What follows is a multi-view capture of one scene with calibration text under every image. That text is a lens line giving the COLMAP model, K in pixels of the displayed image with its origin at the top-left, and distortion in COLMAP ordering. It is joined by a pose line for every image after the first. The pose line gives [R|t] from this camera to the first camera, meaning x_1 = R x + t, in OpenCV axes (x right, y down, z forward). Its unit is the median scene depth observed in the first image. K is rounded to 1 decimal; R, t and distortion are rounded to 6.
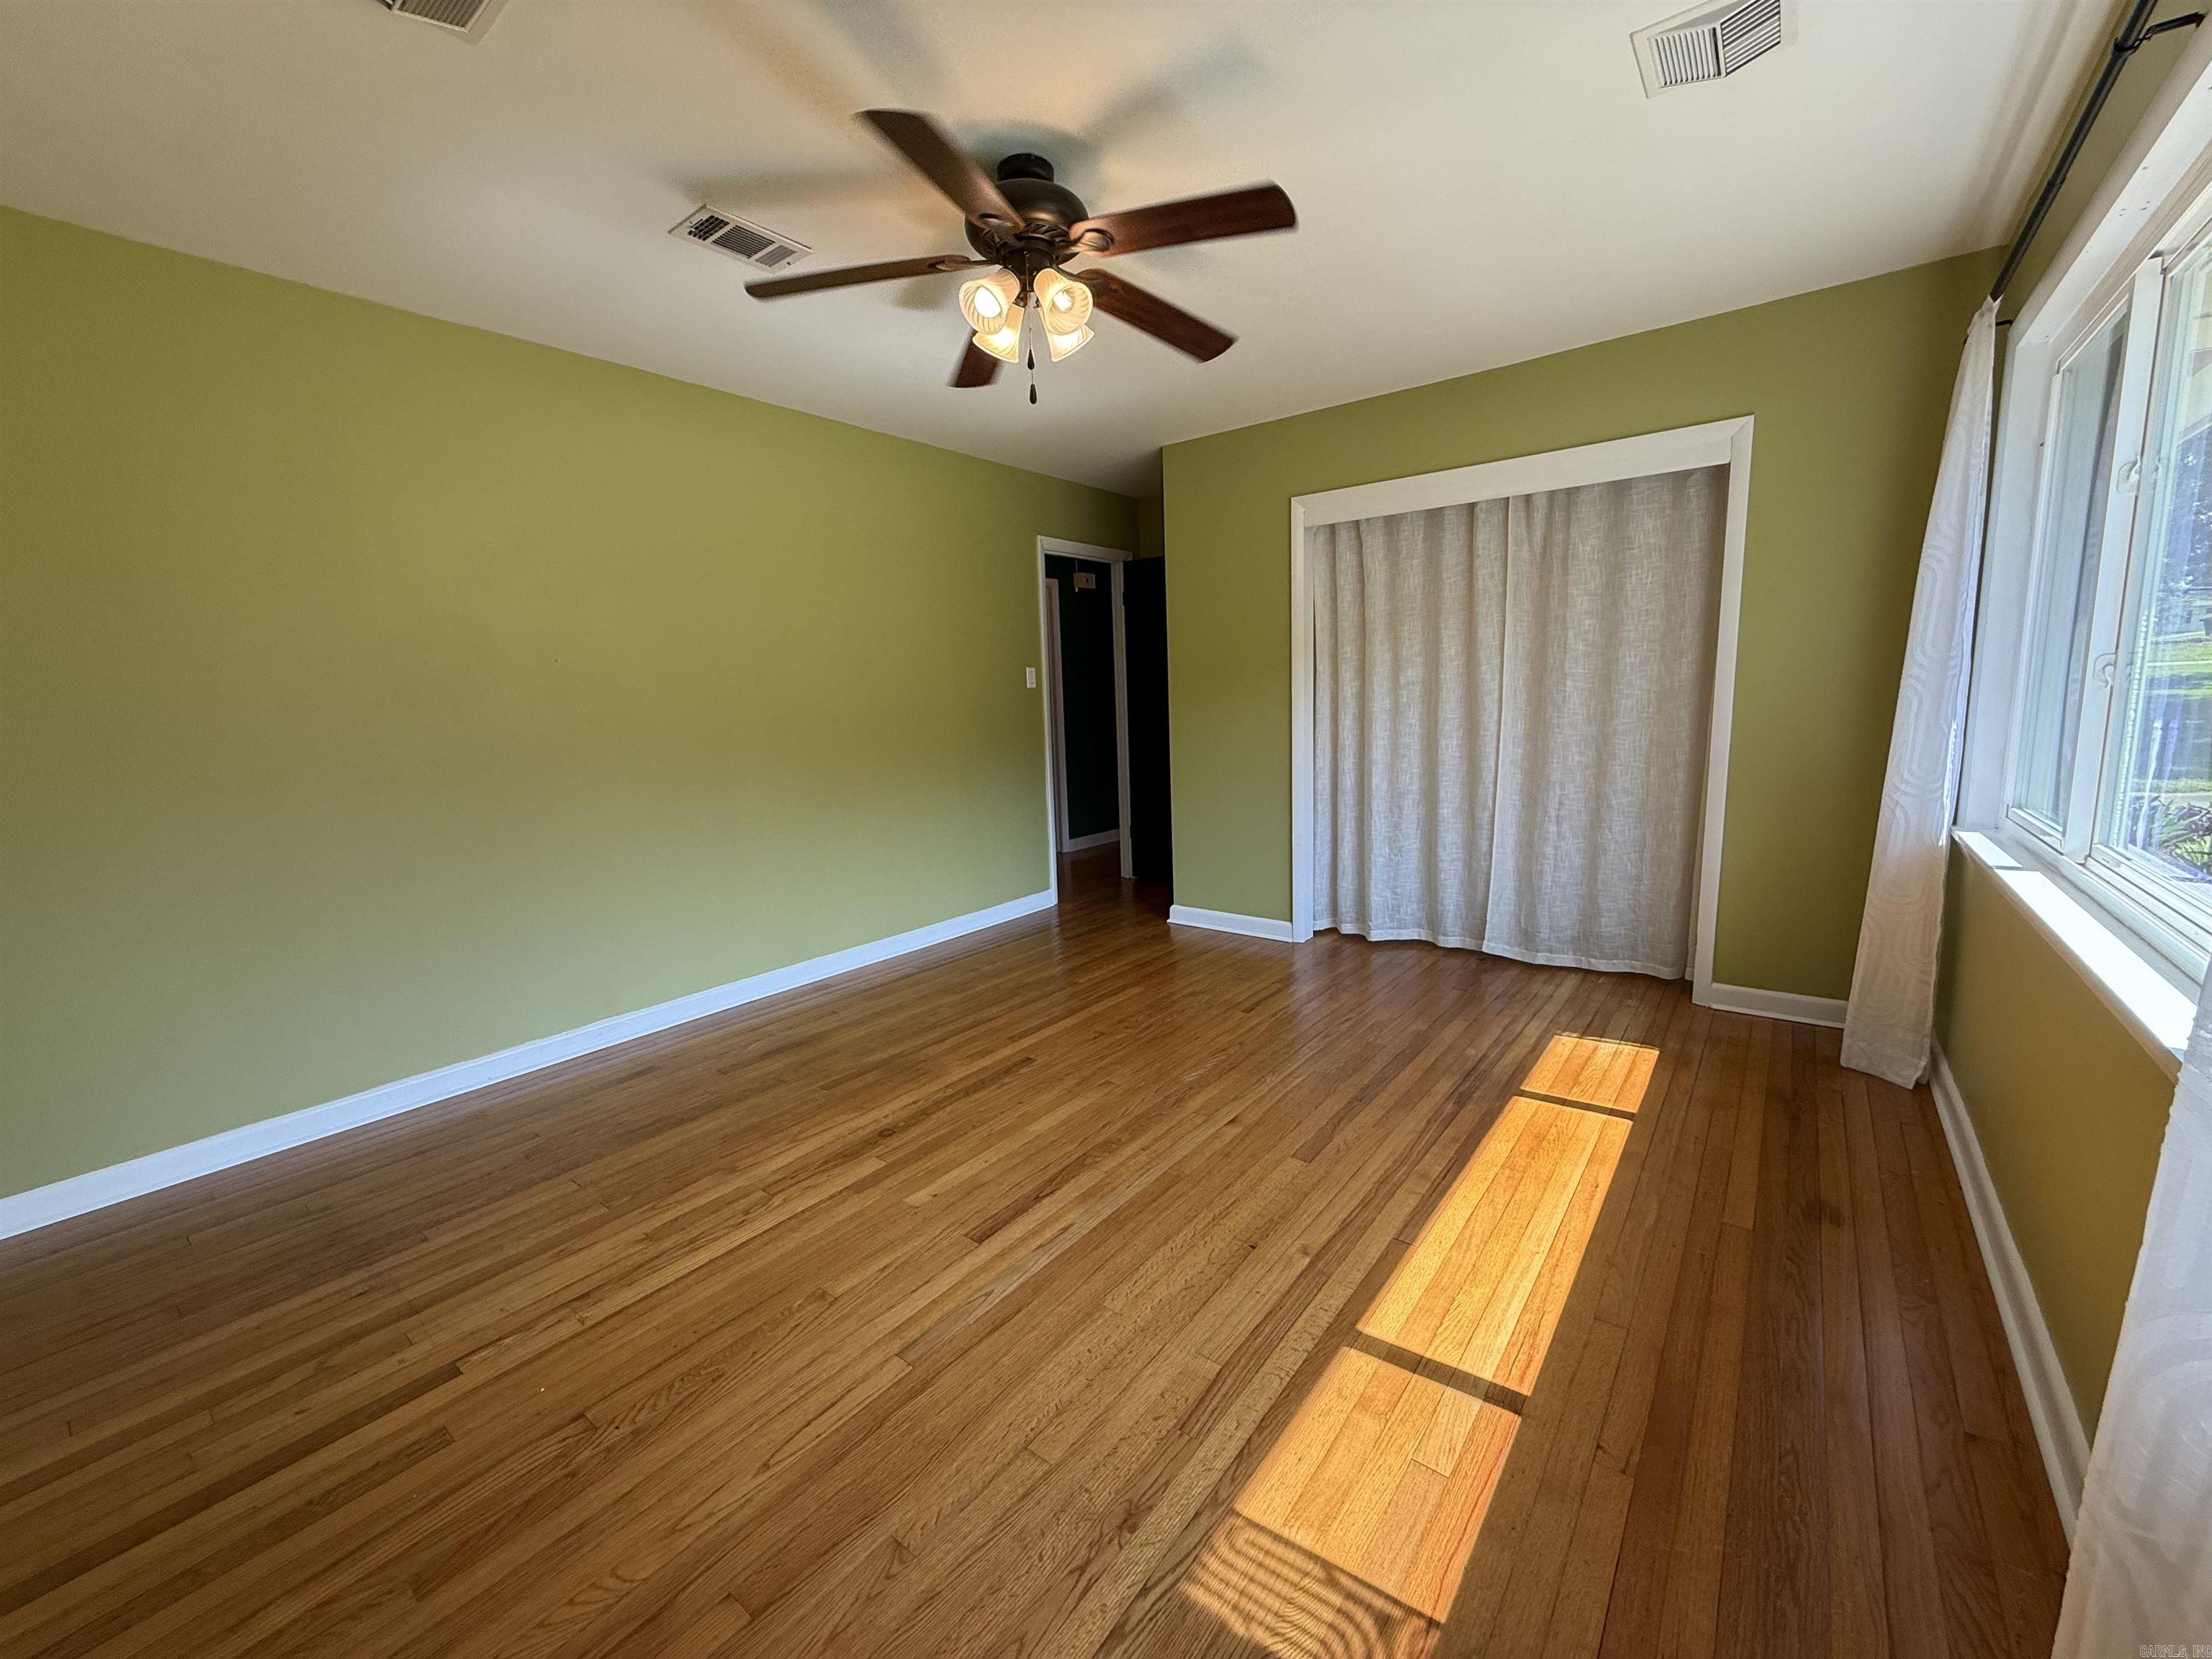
lens RADIAL K [[881.7, 0, 1101.9], [0, 881.7, 825.5], [0, 0, 1]] dist [-0.000003, 0.000620]
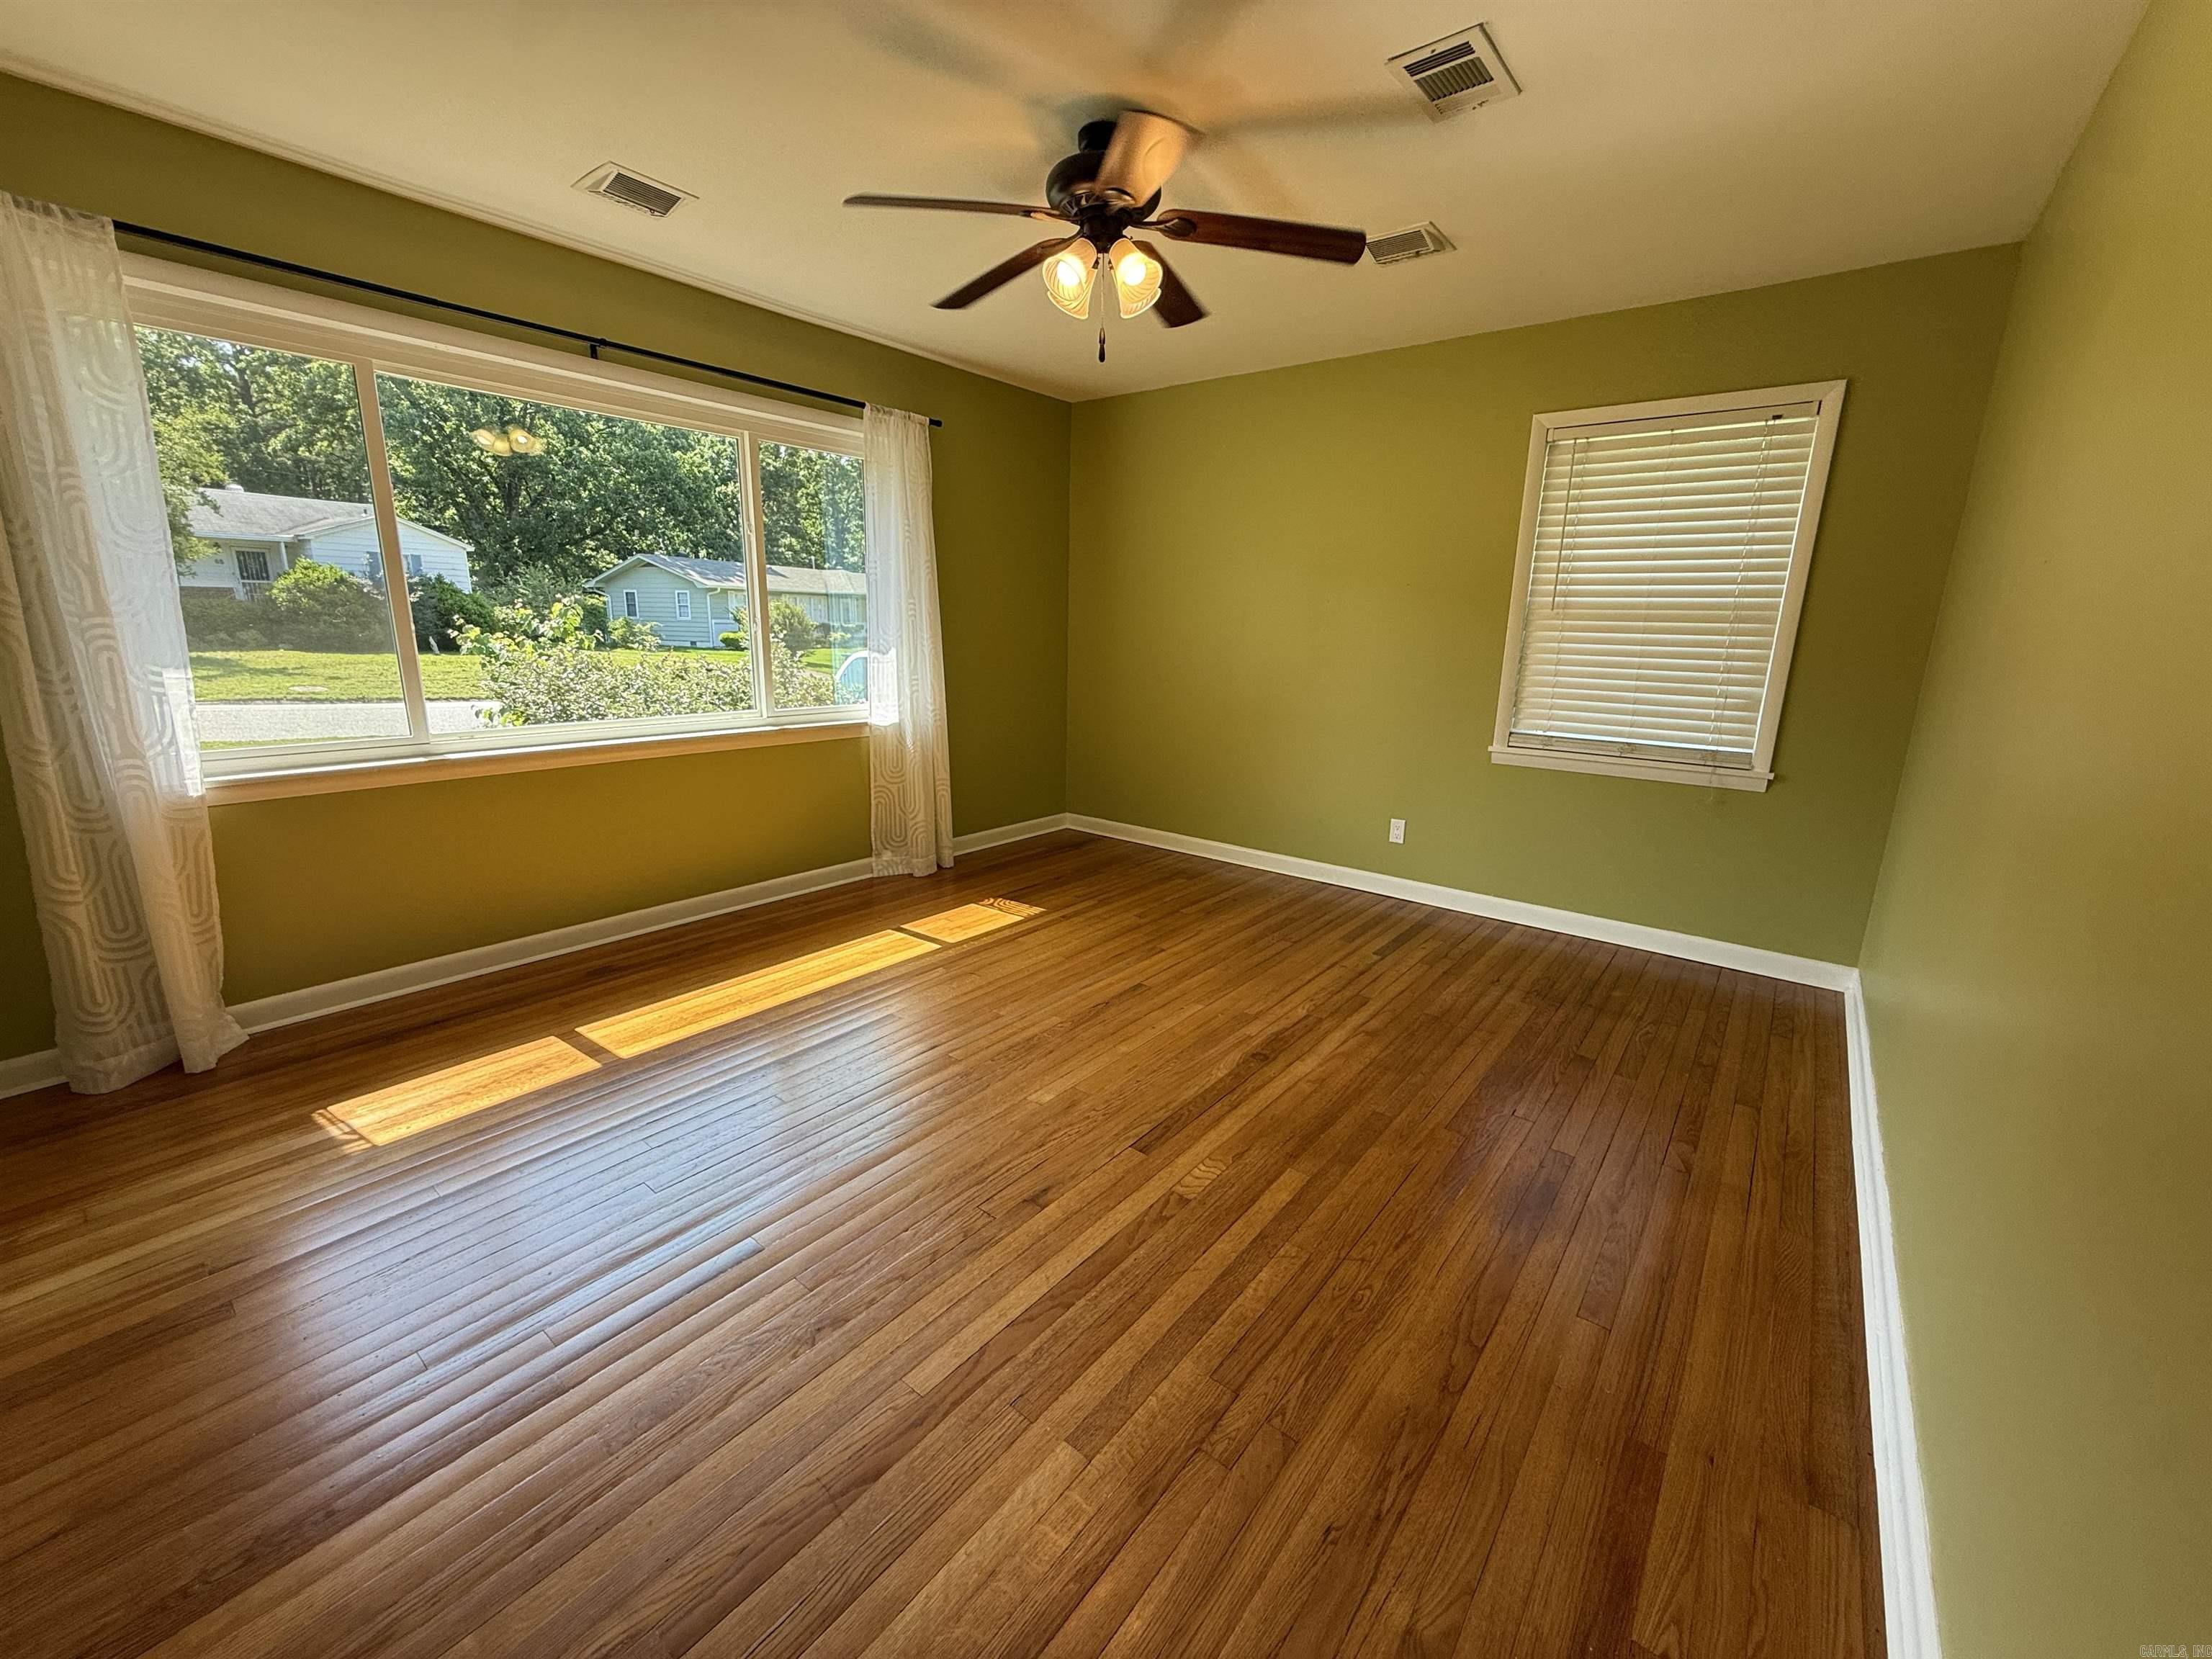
lens RADIAL K [[881.7, 0, 1101.9], [0, 881.7, 825.5], [0, 0, 1]] dist [-0.000003, 0.000620]
pose [[-0.999907, 0.009966, 0.009351, -0.079835], [0.012712, 0.929392, 0.368876, -0.337282], [-0.005014, 0.368961, -0.929431, 2.150319]]
